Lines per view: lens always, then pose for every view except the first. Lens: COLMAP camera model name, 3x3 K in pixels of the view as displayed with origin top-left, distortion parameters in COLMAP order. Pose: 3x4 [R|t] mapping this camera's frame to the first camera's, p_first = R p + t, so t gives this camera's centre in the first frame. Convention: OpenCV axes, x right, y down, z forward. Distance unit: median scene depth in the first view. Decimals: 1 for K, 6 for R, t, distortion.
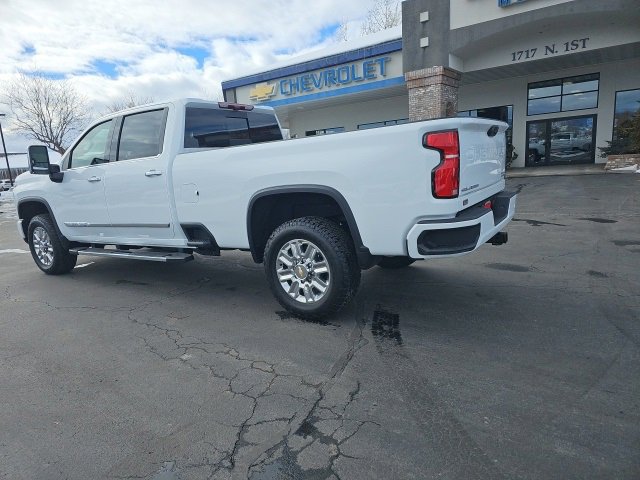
lens RADIAL K [[424.2, 0, 309.3], [0, 424.2, 245.0], [0, 0, 1]] dist [0.062303, -0.051736]
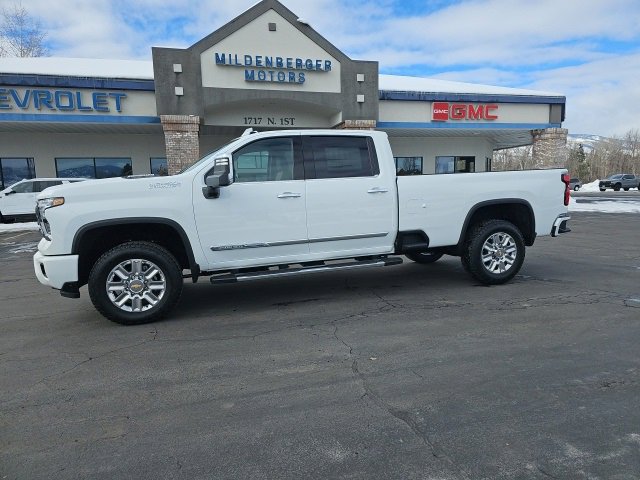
lens RADIAL K [[422.7, 0, 327.7], [0, 422.7, 247.9], [0, 0, 1]] dist [0.061908, -0.049985]
pose [[0.616182, -0.053408, 0.785791, -0.306202], [0.134106, 0.990244, -0.037856, 0.003130], [-0.776103, 0.128706, 0.617333, 0.091680]]
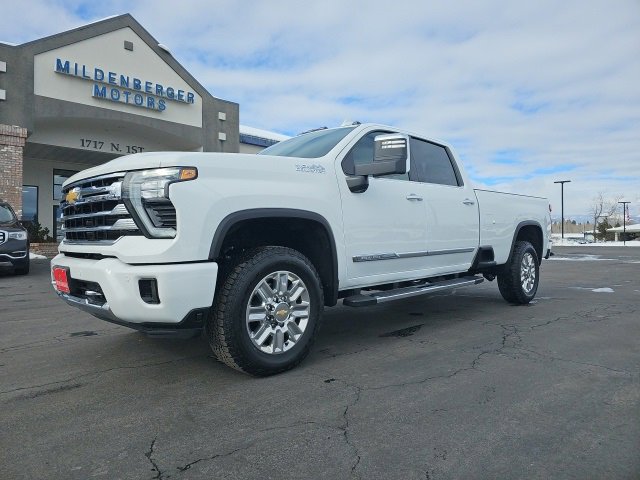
lens RADIAL K [[421.3, 0, 316.0], [0, 421.3, 236.2], [0, 0, 1]] dist [0.058762, -0.047298]
pose [[0.201029, 0.075421, 0.976677, -0.334789], [0.173158, 0.978595, -0.111210, -0.006452], [-0.964160, 0.191476, 0.183667, 0.267442]]
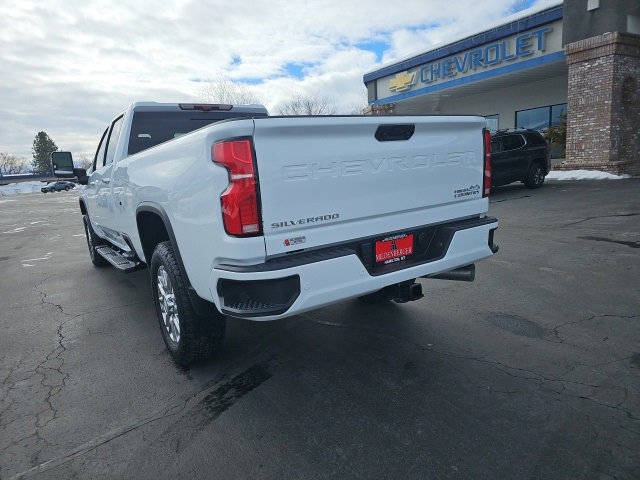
lens RADIAL K [[422.9, 0, 305.8], [0, 422.9, 241.9], [0, 0, 1]] dist [0.049965, -0.037340]
pose [[0.920005, 0.070918, -0.385436, 0.099681], [-0.066241, 0.997480, 0.025418, -0.018163], [0.386267, 0.002148, 0.922384, 0.059663]]
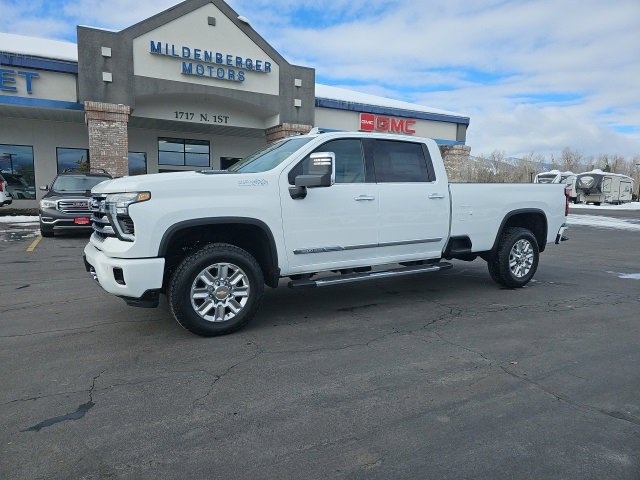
lens RADIAL K [[422.5, 0, 317.0], [0, 422.5, 239.8], [0, 0, 1]] dist [0.064066, -0.055294]
pose [[0.423093, -0.024035, 0.905767, -0.355144], [0.128896, 0.991078, -0.033909, -0.011185], [-0.896871, 0.131097, 0.422416, 0.182020]]
